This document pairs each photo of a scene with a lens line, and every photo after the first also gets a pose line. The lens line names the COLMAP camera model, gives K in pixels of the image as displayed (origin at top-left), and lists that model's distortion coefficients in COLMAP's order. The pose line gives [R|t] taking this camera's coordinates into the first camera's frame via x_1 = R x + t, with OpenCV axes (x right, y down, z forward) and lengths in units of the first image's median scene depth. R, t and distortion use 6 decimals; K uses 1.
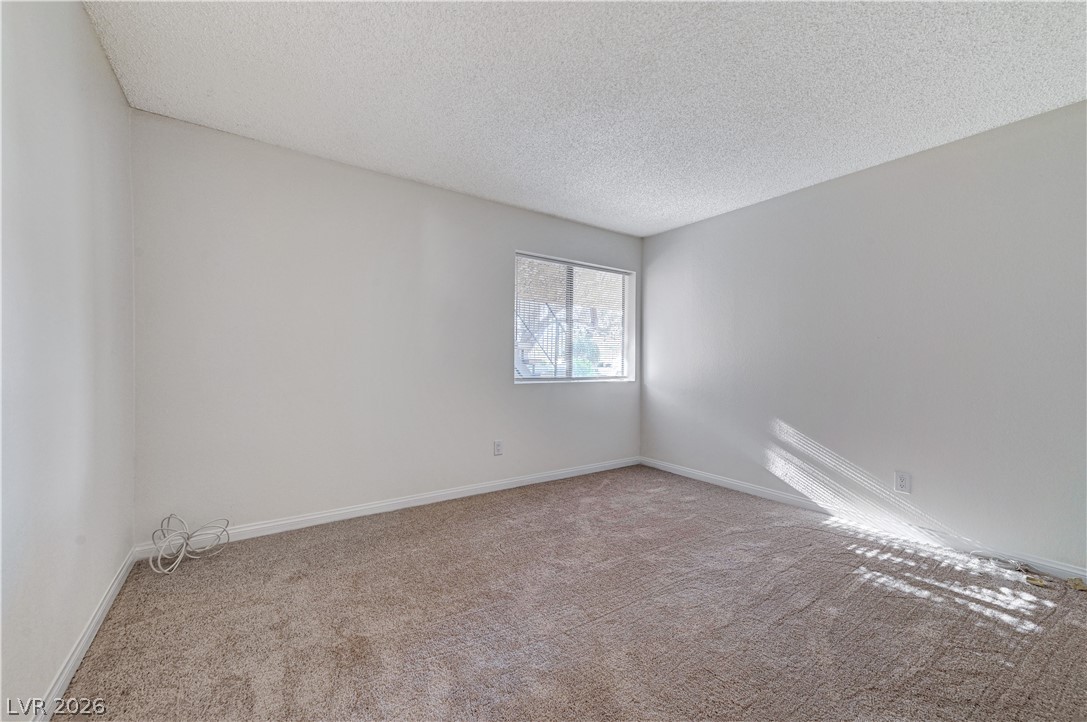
lens RADIAL K [[430.1, 0, 543.5], [0, 430.1, 361.0], [0, 0, 1]] dist [0.020145, 0.000014]
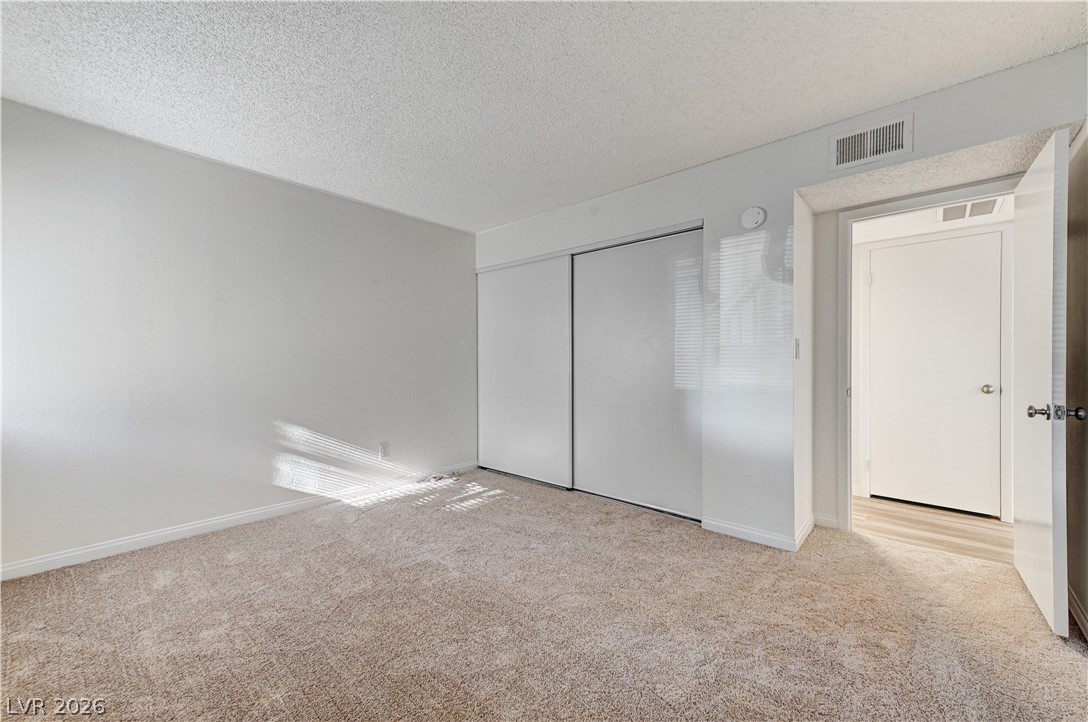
lens RADIAL K [[430.5, 0, 544.0], [0, 430.5, 361.0], [0, 0, 1]] dist [0.020145, 0.000014]
pose [[-0.221976, -0.007652, 0.975022, -0.701335], [0.000372, 0.999968, 0.007932, -0.008852], [-0.975052, 0.002123, -0.221966, 1.004706]]
